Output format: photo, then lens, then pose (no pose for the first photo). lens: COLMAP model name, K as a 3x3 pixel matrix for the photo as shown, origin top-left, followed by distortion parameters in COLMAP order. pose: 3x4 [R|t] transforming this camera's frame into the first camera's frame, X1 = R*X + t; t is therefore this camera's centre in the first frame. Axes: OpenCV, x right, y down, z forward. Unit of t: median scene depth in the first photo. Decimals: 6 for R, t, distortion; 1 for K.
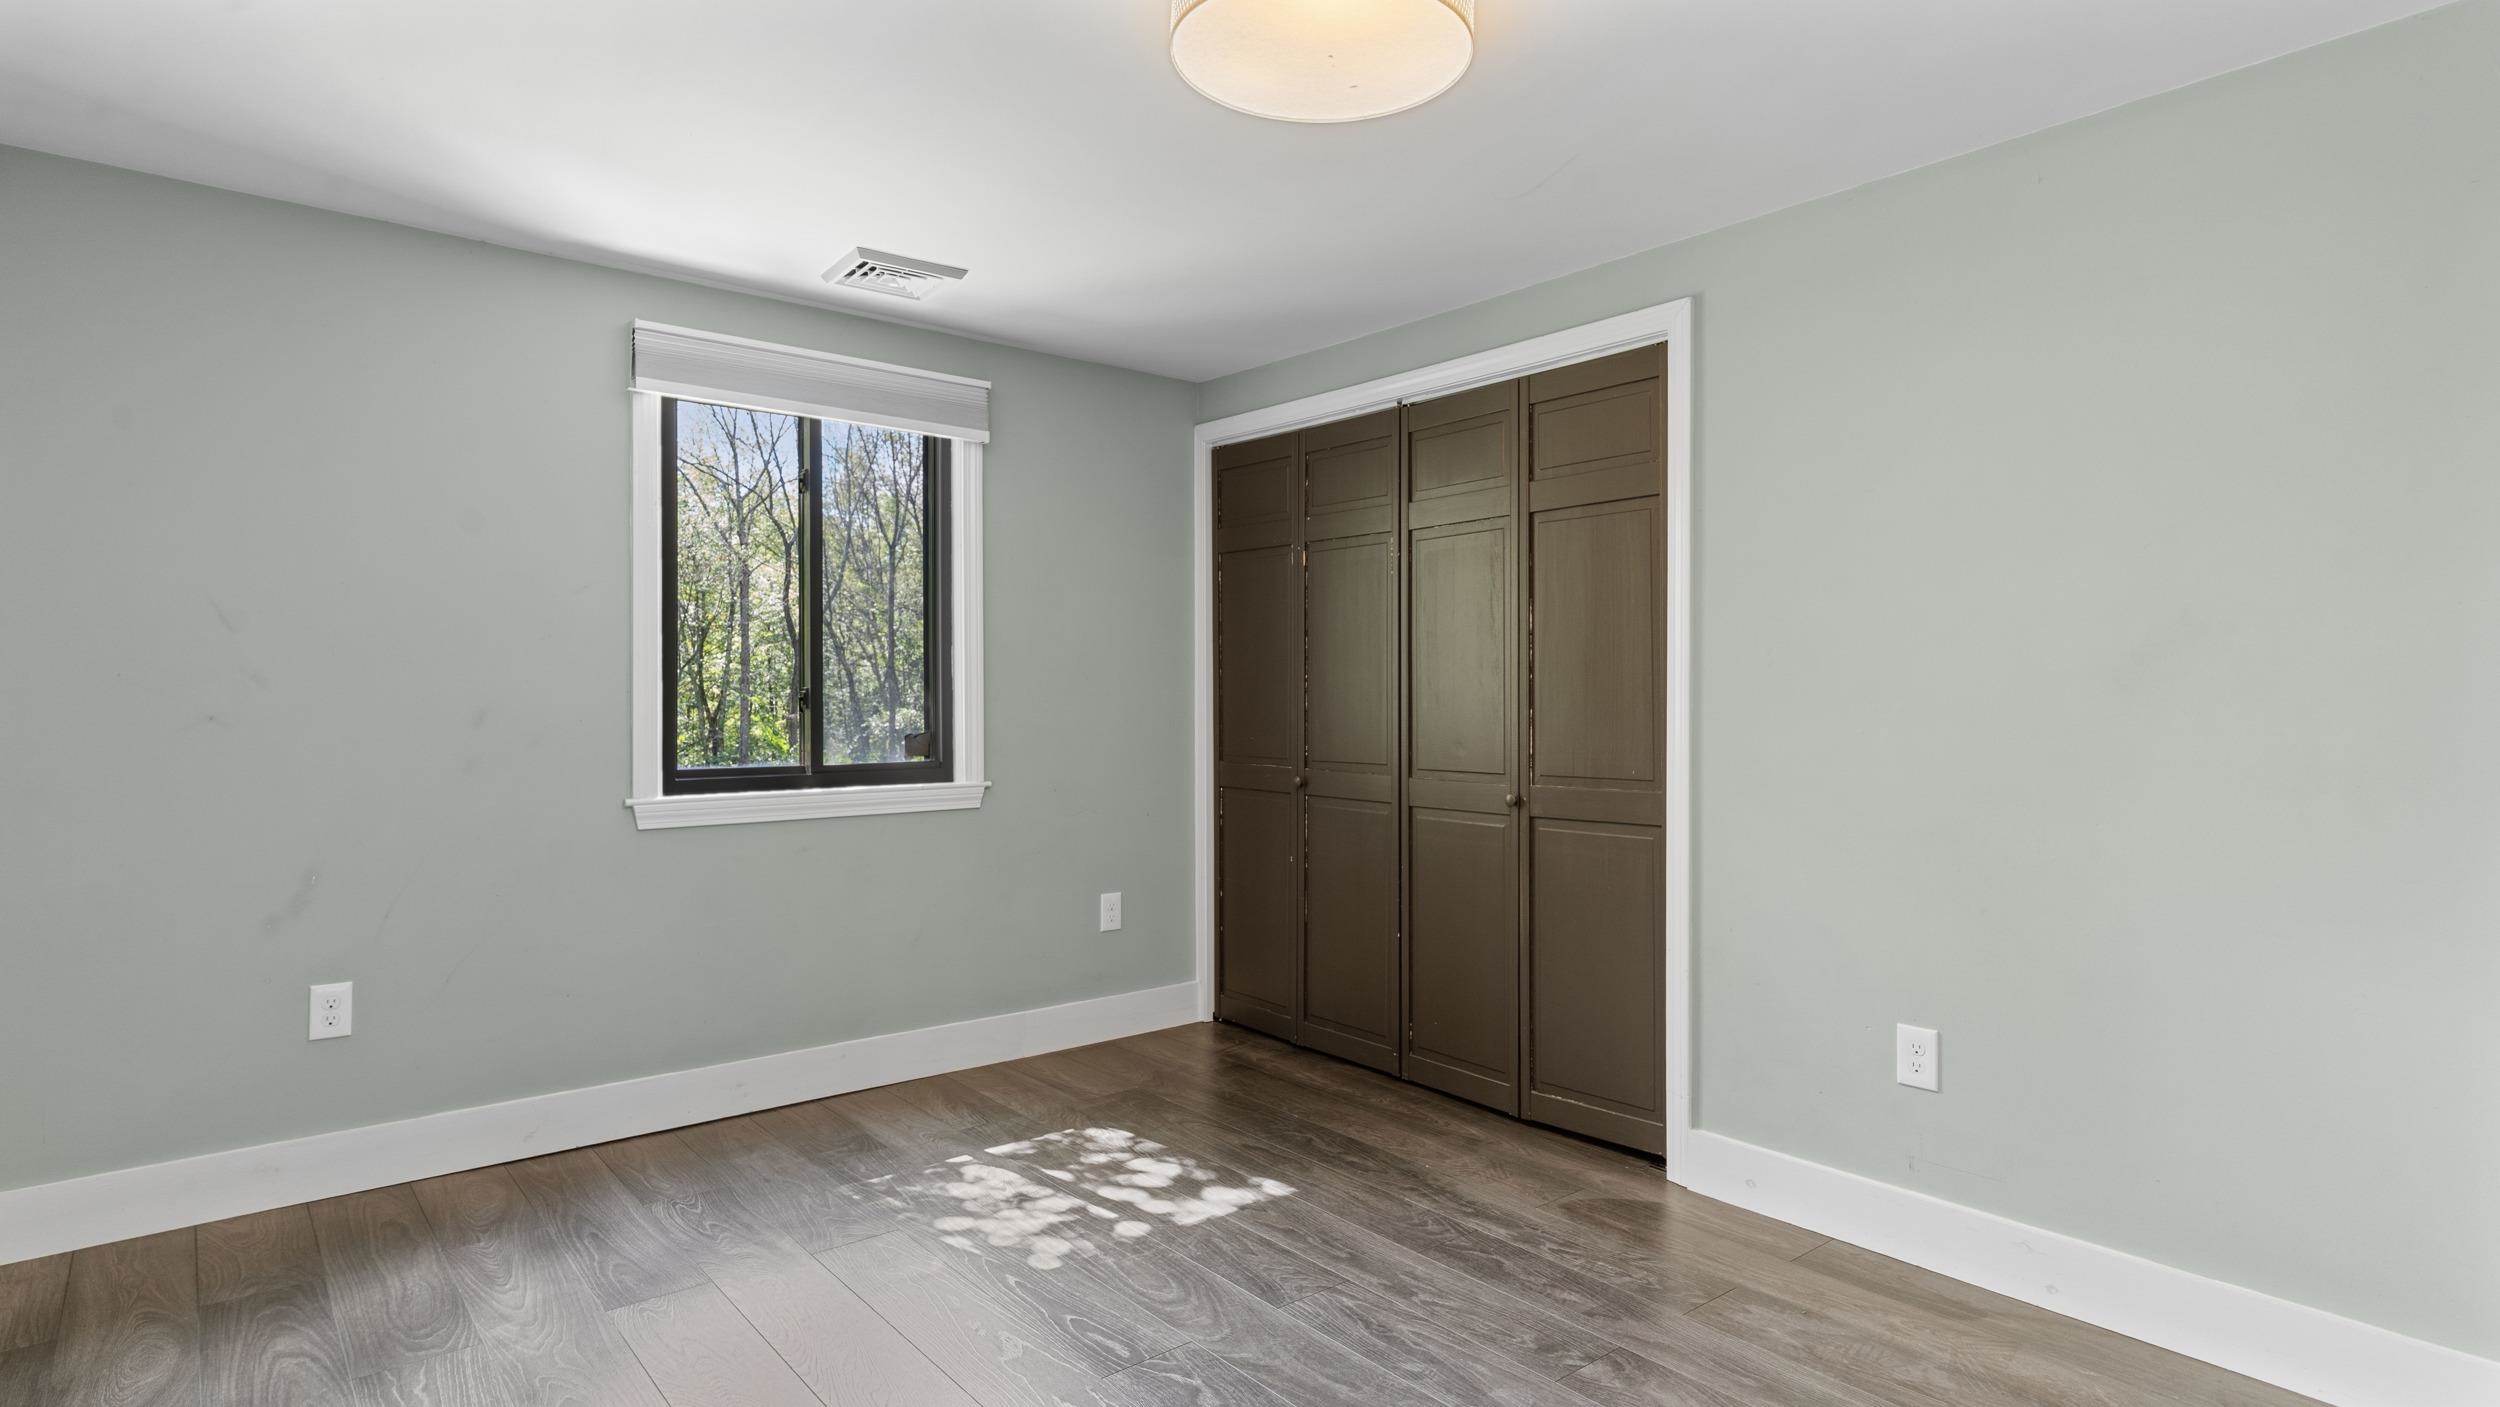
lens RADIAL K [[1250.6, 0, 1250.0], [0, 1250.6, 703.5], [0, 0, 1]] dist [0.000735, 0.000070]
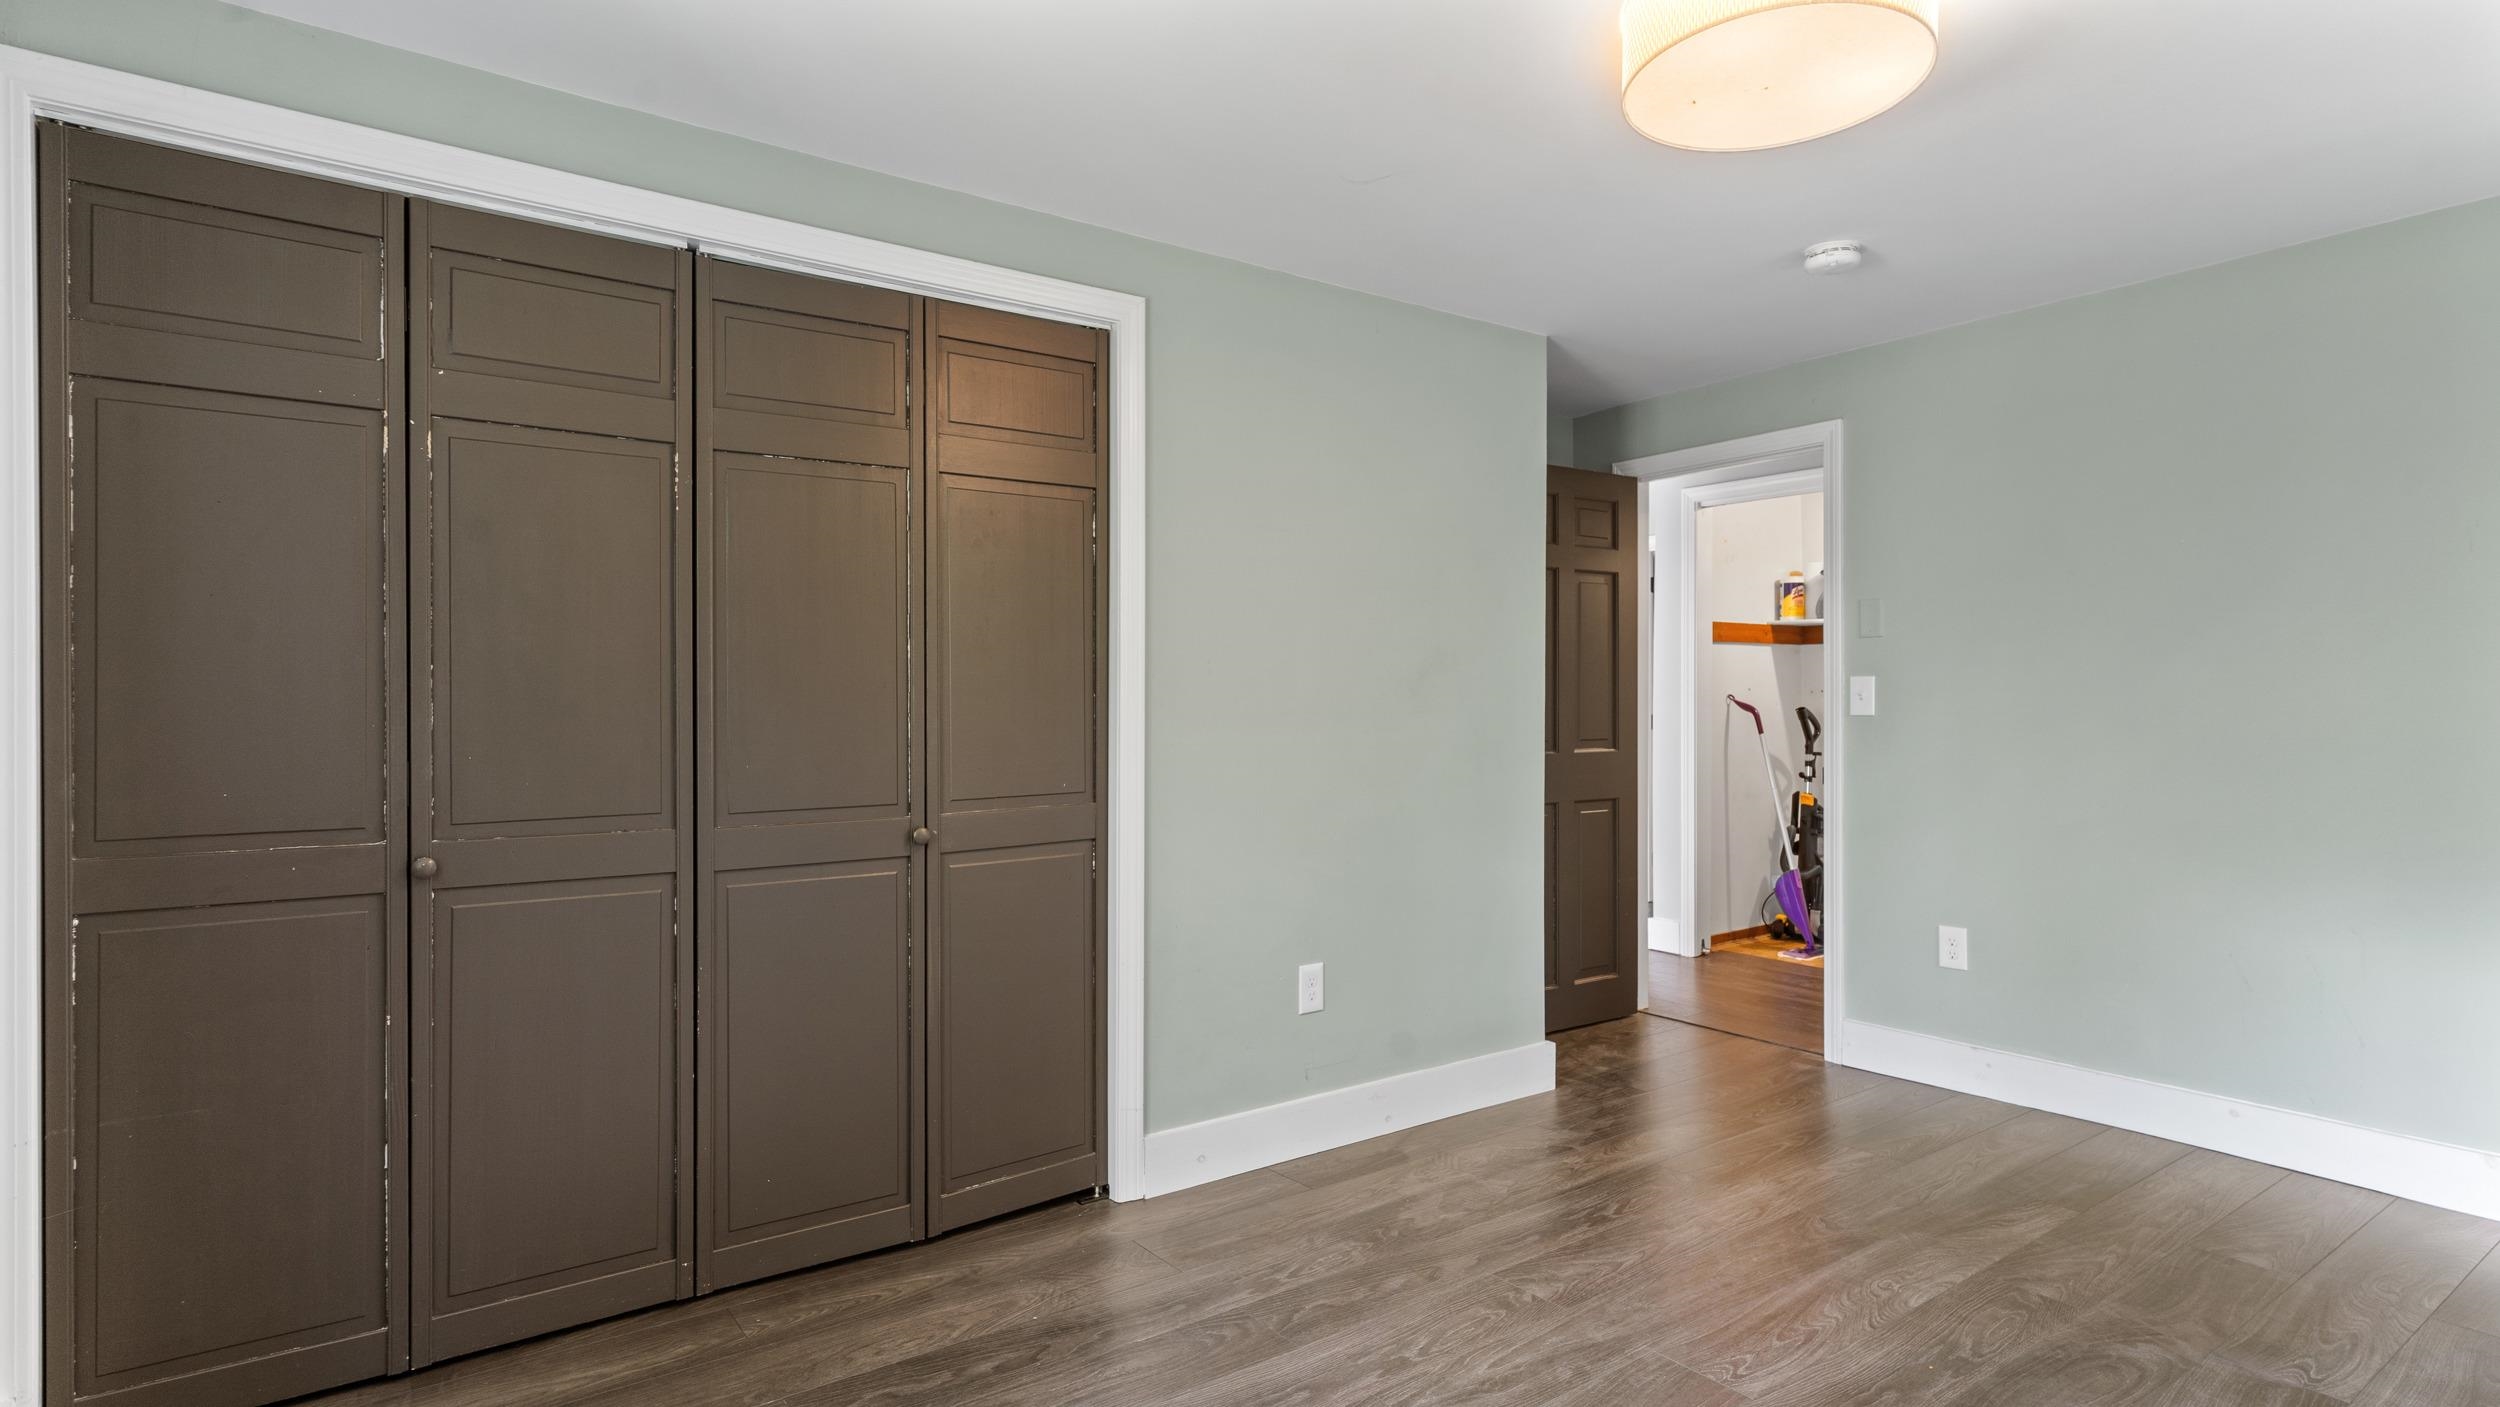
lens RADIAL K [[1264.1, 0, 1250.0], [0, 1264.1, 703.5], [0, 0, 1]] dist [0.003720, 0.000617]
pose [[0.060457, 0.000725, 0.998171, -0.606202], [0.003398, 0.999994, -0.000932, -0.001941], [-0.998165, 0.003448, 0.060454, 0.806970]]
